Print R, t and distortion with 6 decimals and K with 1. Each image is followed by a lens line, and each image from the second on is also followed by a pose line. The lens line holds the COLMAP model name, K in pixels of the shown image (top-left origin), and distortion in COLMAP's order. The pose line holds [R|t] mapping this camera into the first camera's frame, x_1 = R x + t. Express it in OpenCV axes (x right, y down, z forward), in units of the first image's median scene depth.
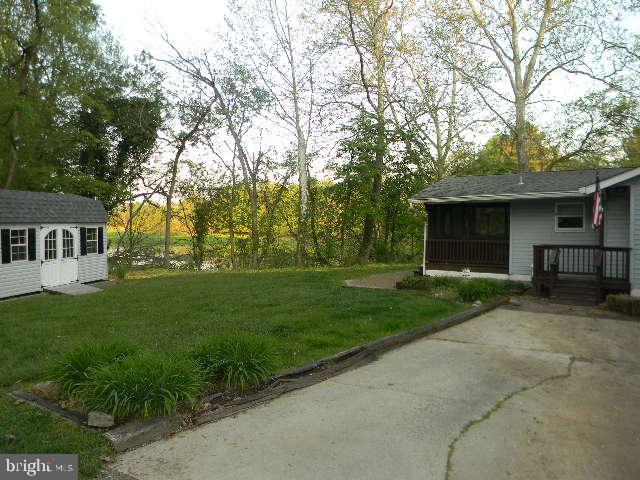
lens RADIAL K [[522.2, 0, 321.5], [0, 522.2, 238.2], [0, 0, 1]] dist [0.013344, -0.024688]
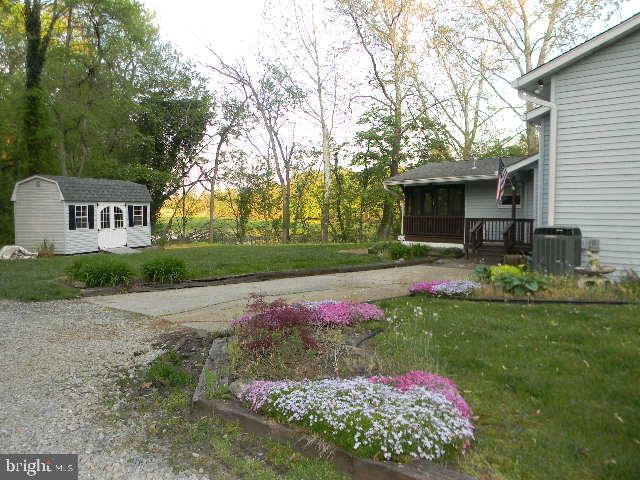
lens RADIAL K [[522.2, 0, 319.1], [0, 522.2, 240.7], [0, 0, 1]] dist [0.013344, -0.024688]
pose [[0.988679, 0.008599, -0.149797, 0.122380], [-0.004078, 0.999528, 0.030458, 0.015017], [0.149988, -0.029503, 0.988248, -0.135266]]
